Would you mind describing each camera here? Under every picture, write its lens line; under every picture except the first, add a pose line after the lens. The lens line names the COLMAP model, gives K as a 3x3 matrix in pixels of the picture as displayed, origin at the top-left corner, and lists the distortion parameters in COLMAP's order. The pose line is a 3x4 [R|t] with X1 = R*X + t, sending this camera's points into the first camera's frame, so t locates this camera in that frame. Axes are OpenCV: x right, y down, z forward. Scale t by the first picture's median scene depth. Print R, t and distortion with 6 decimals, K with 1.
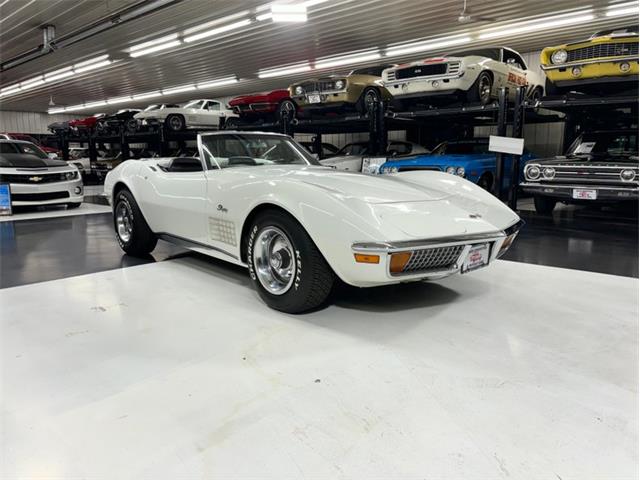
lens RADIAL K [[487.3, 0, 316.9], [0, 487.3, 242.0], [0, 0, 1]] dist [0.042745, -0.040870]
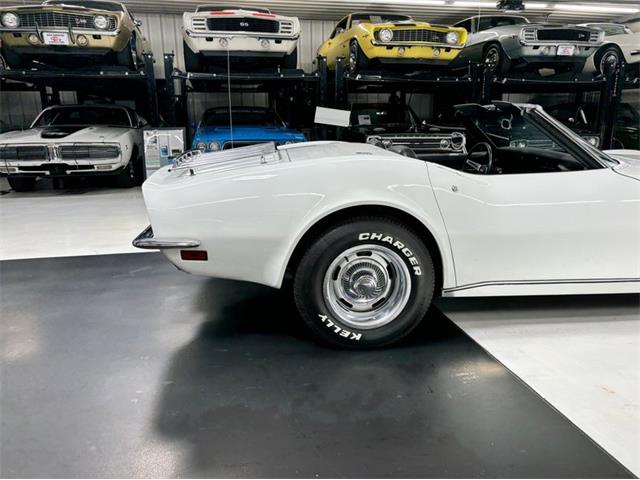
lens RADIAL K [[487.3, 0, 312.7], [0, 487.3, 238.9], [0, 0, 1]] dist [0.042745, -0.040870]
pose [[0.580544, -0.192247, 0.791208, -0.458963], [0.141295, 0.980770, 0.134632, -0.091550], [-0.801876, 0.033634, 0.596543, 0.436706]]
